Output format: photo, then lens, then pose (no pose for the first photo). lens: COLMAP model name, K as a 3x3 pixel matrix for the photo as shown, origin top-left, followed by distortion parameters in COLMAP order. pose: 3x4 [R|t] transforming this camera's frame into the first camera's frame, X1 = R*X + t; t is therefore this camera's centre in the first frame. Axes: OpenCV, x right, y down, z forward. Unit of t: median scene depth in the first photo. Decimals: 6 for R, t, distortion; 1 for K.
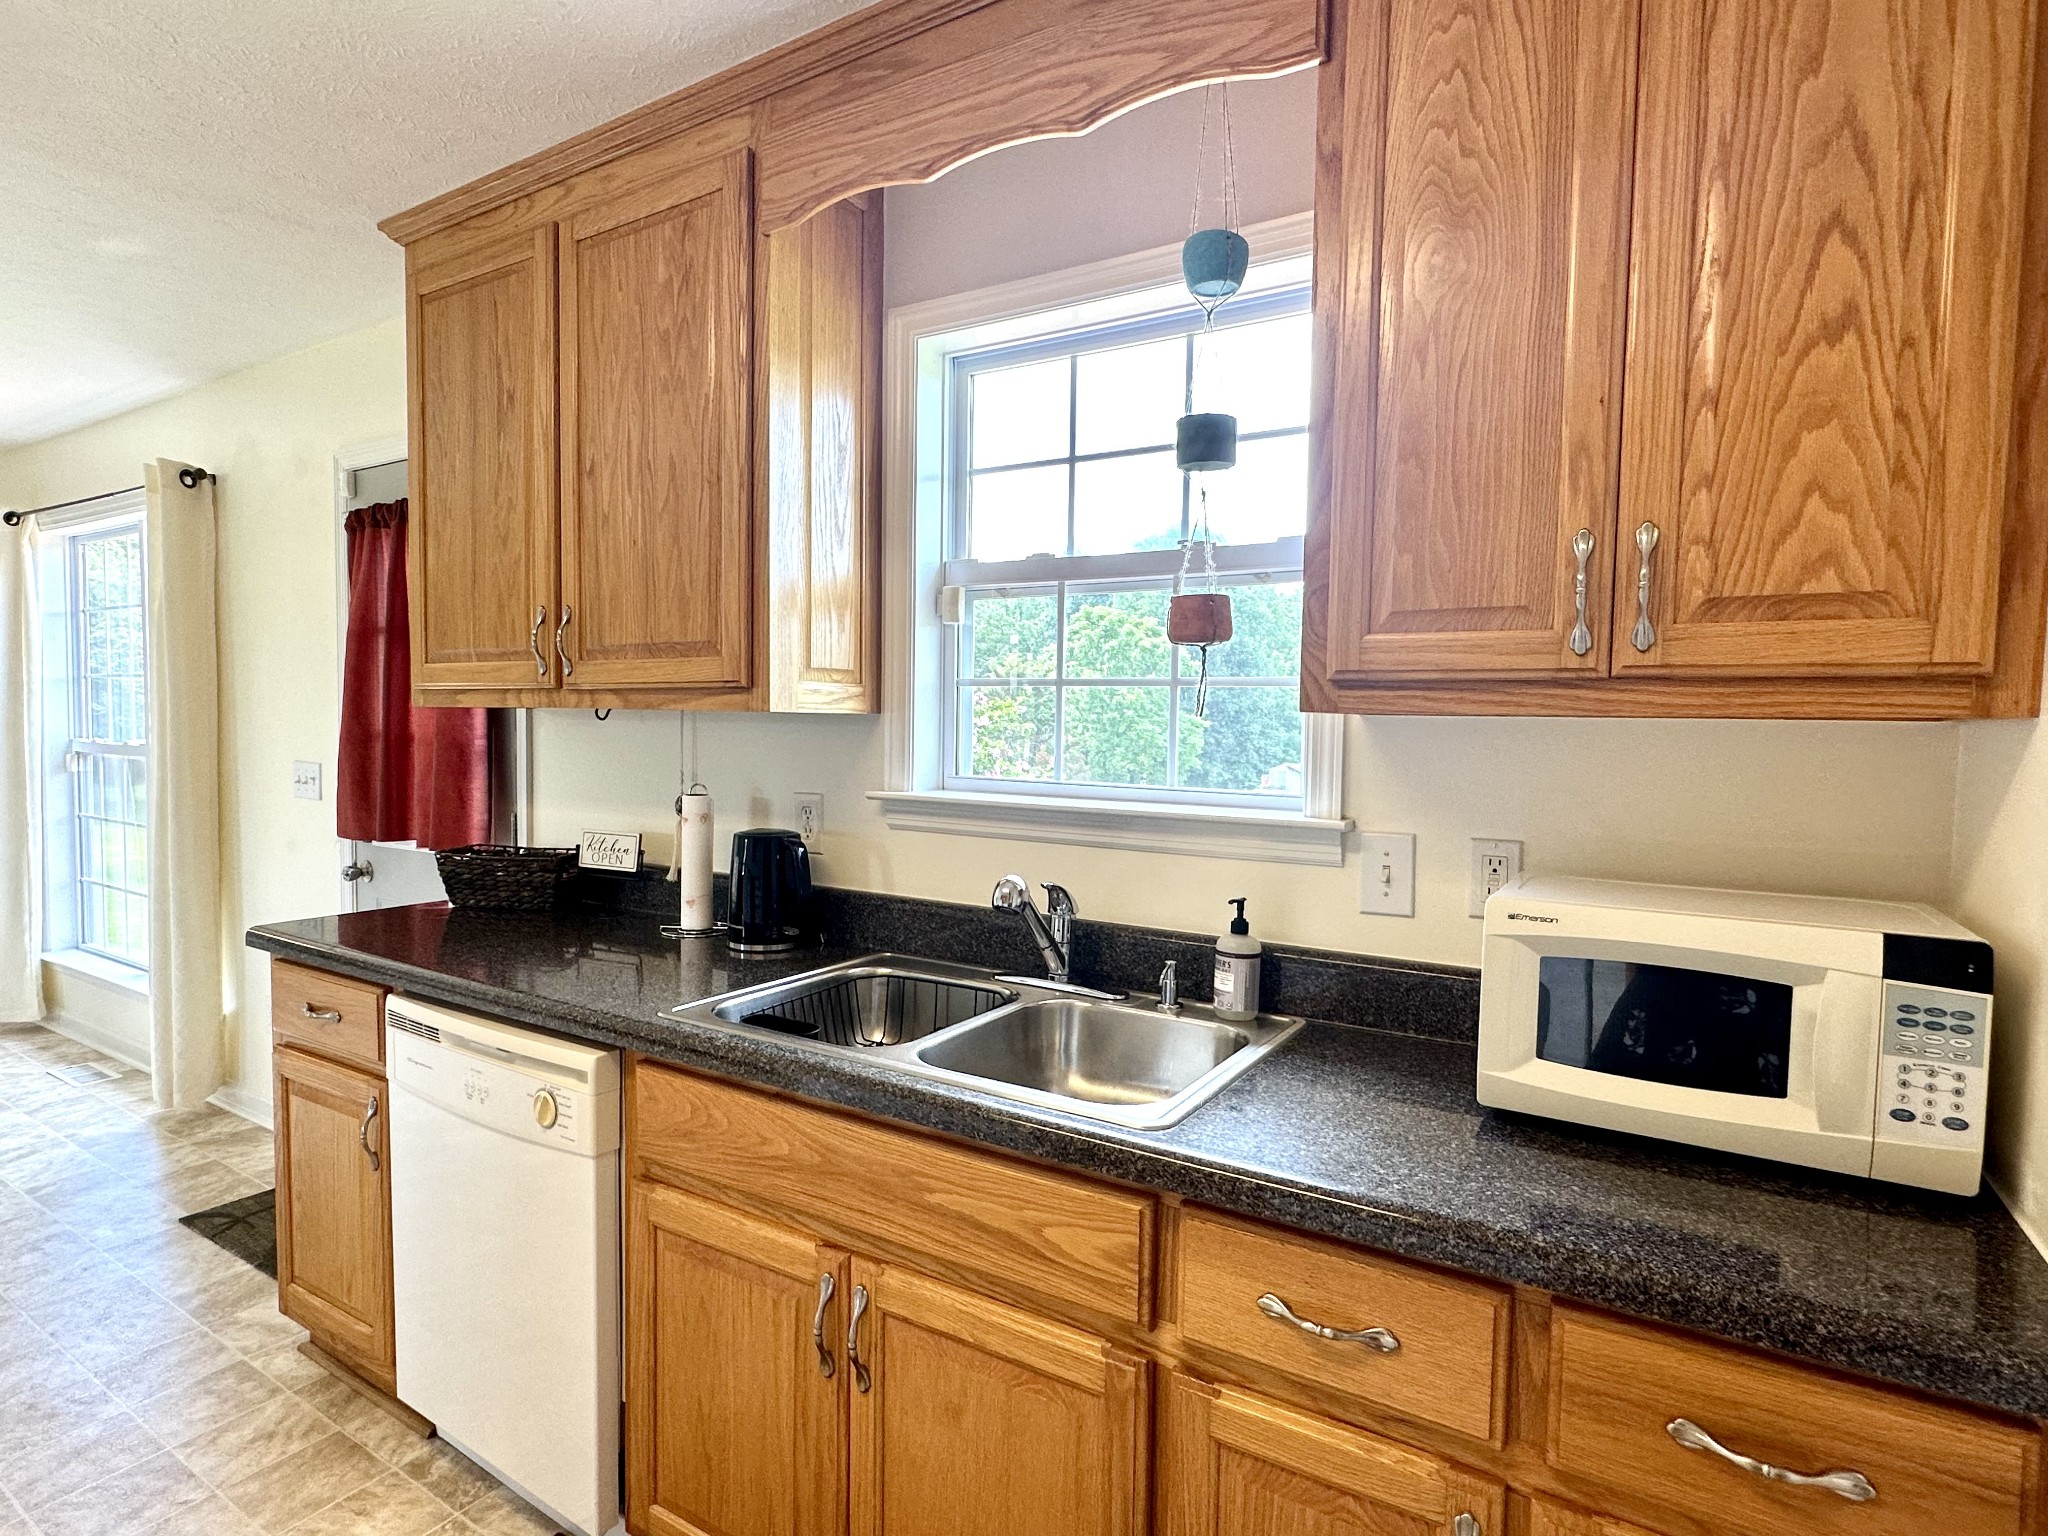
lens RADIAL K [[1050.1, 0, 1008.3], [0, 1050.1, 784.6], [0, 0, 1]] dist [-0.000391, 0.000134]
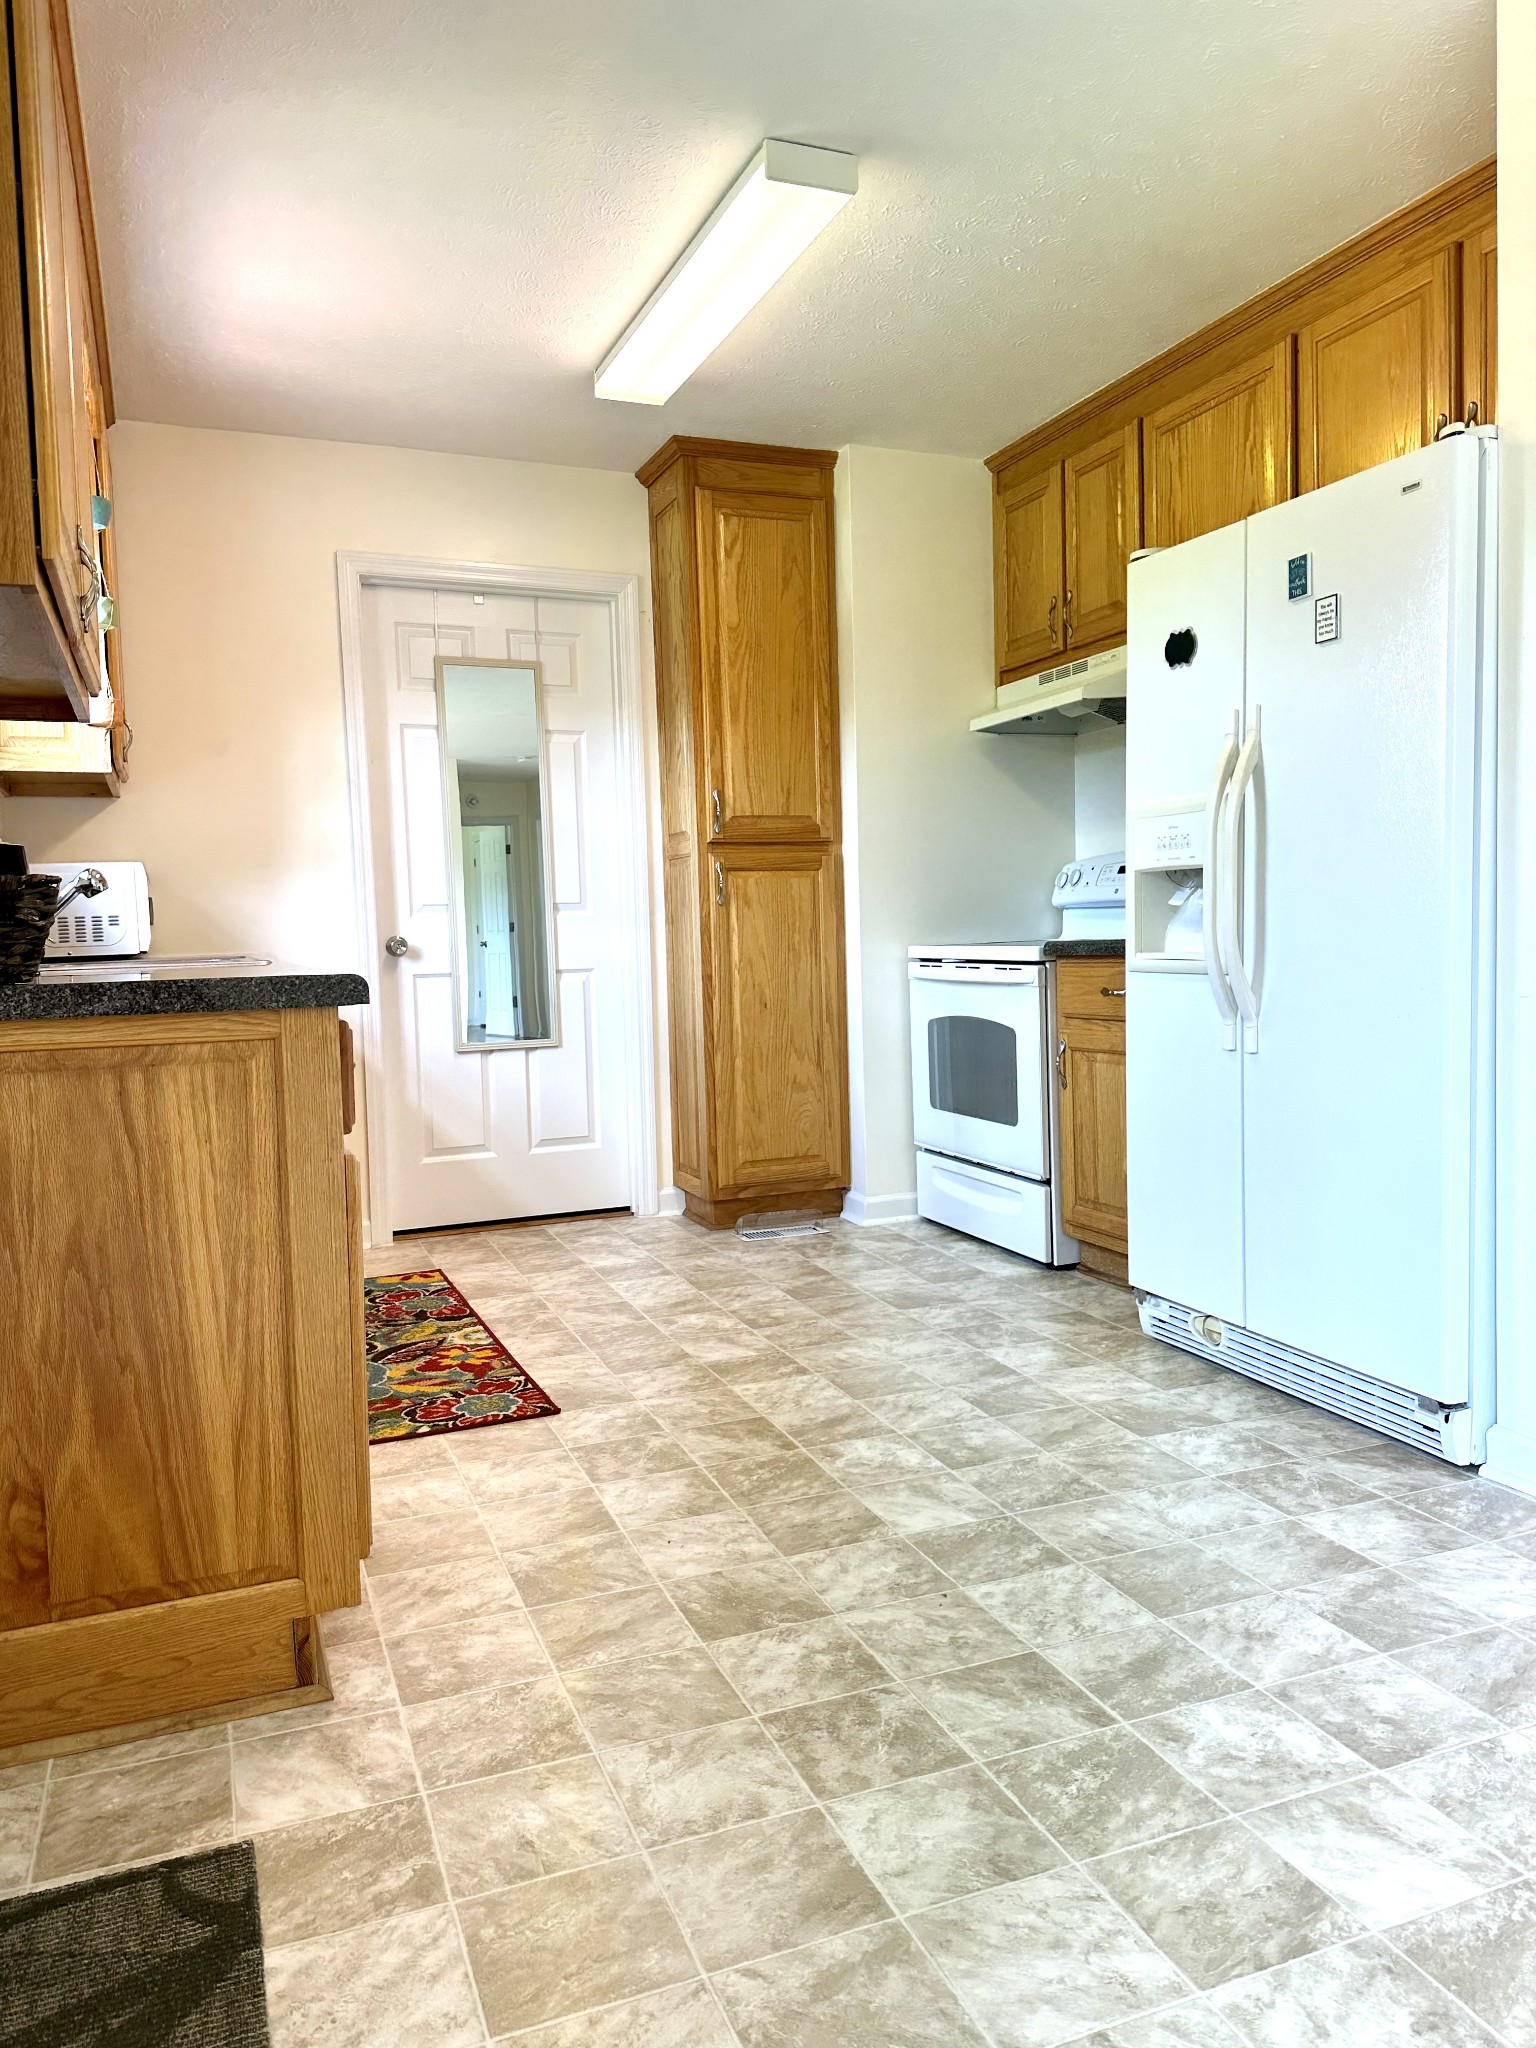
lens RADIAL K [[1430.3, 0, 760.9], [0, 1430.3, 1022.5], [0, 0, 1]] dist [0.078466, -0.091210]
pose [[-0.804286, -0.033789, 0.593281, -1.176942], [0.048292, 0.991363, 0.121929, 0.060269], [-0.592276, 0.126716, -0.795708, 1.277752]]
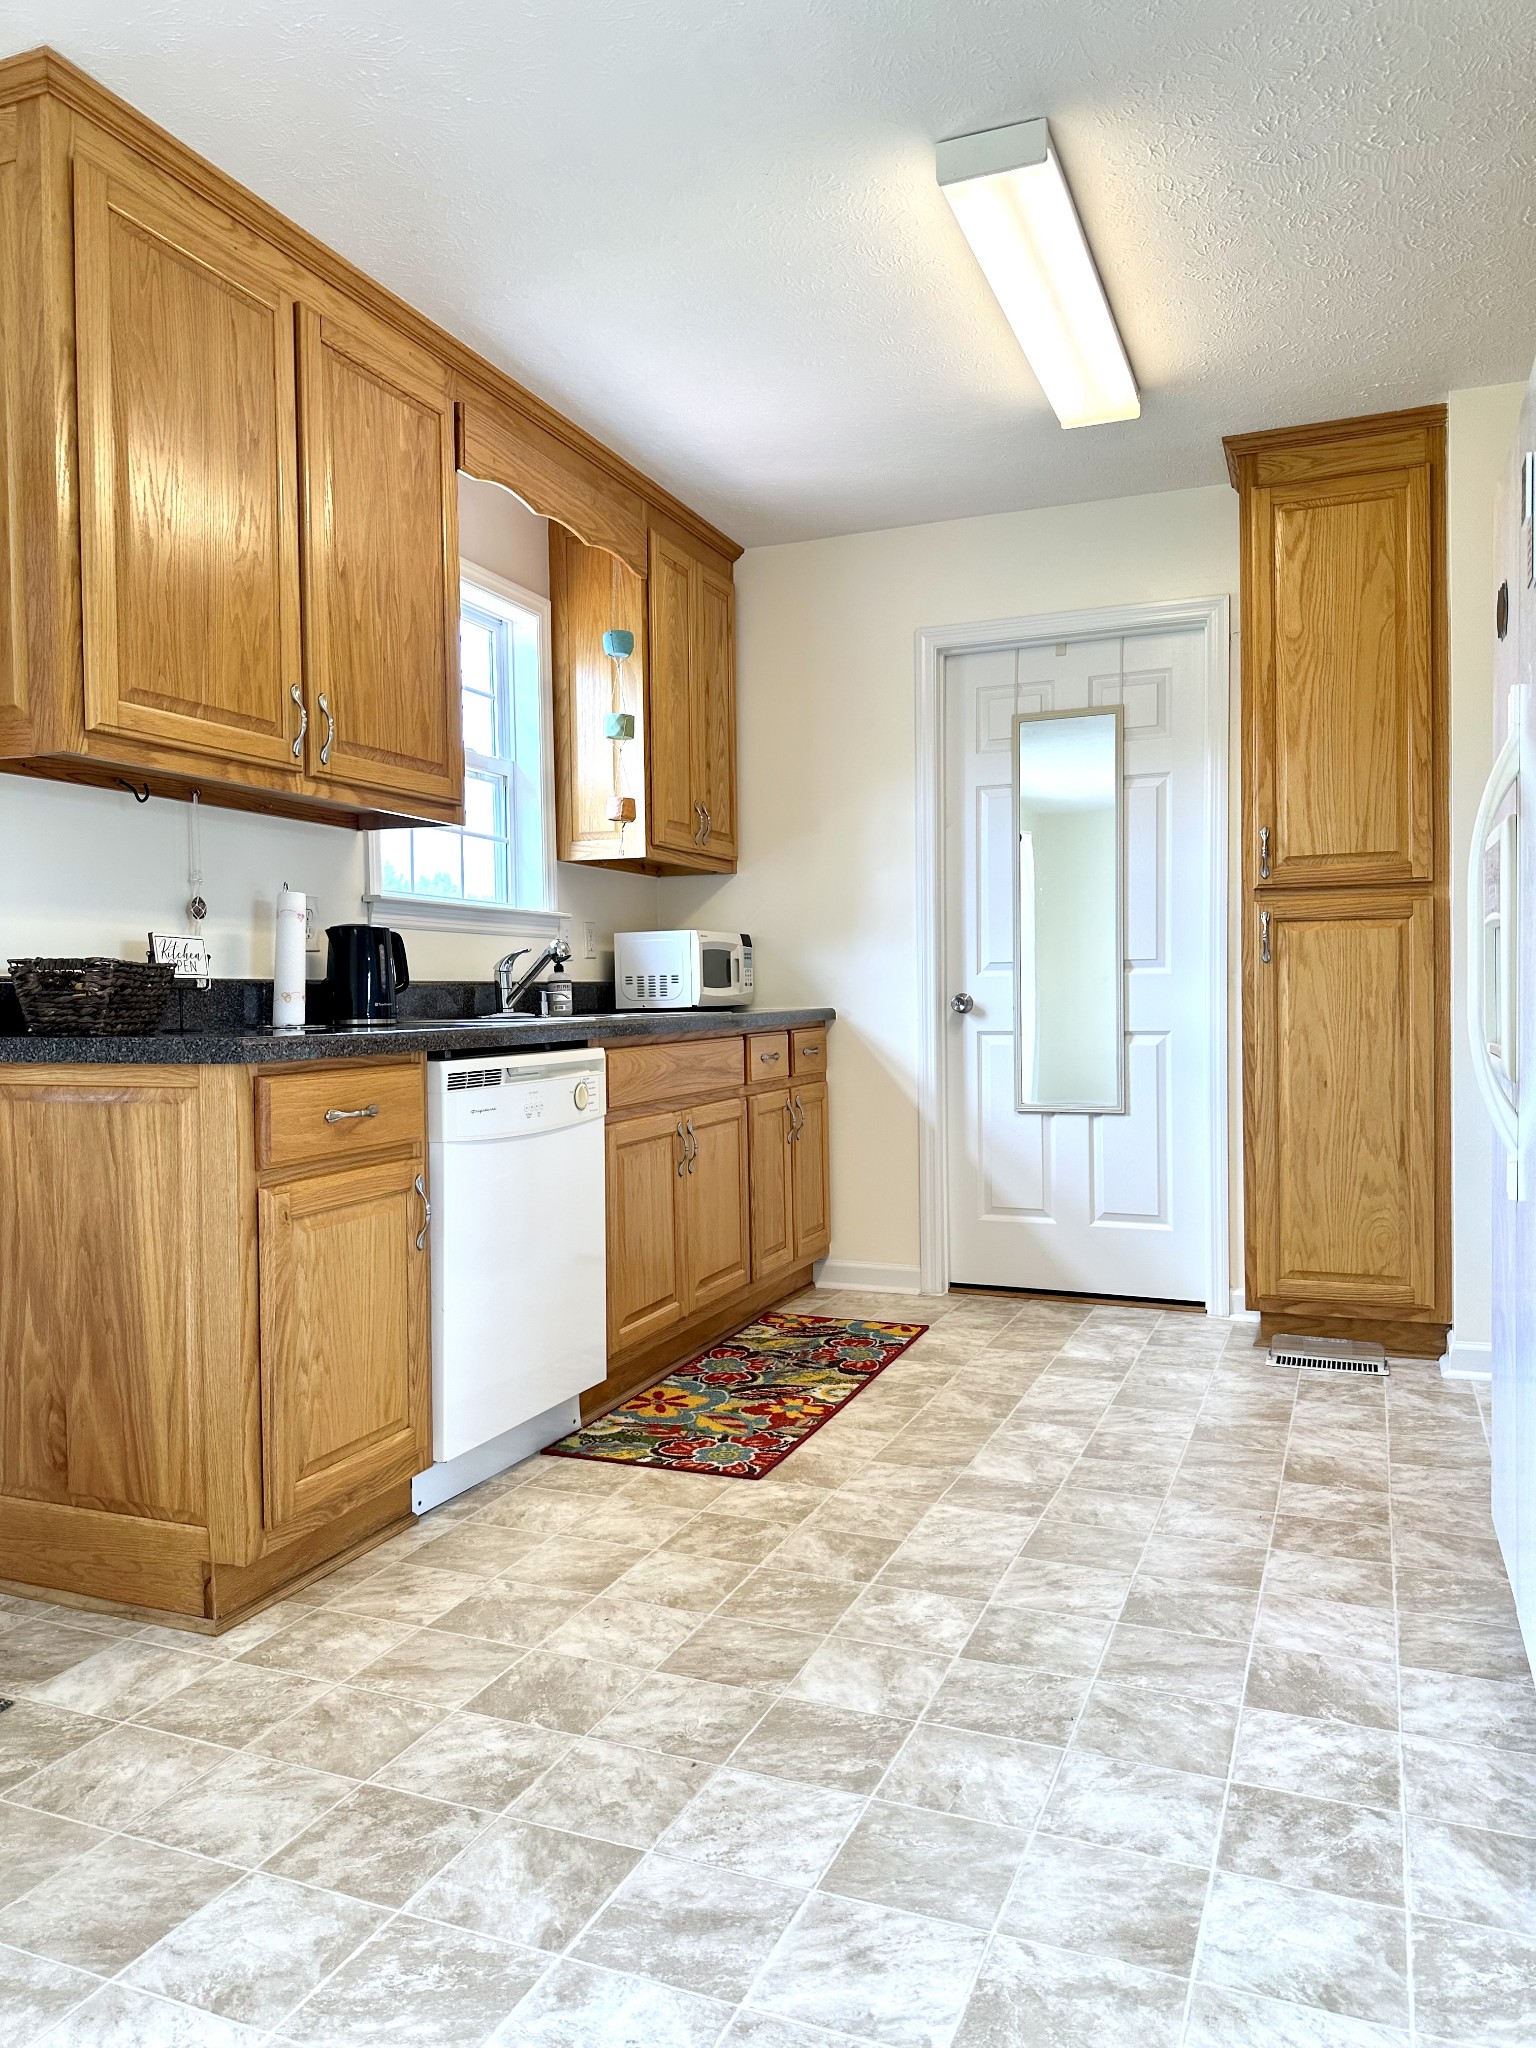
lens RADIAL K [[1430.3, 0, 765.4], [0, 1430.3, 1030.8], [0, 0, 1]] dist [0.078466, -0.091210]
pose [[-0.173655, -0.040874, 0.983958, -1.488283], [0.066060, 0.996404, 0.053050, 0.084219], [-0.982588, 0.074213, -0.170331, 0.673019]]
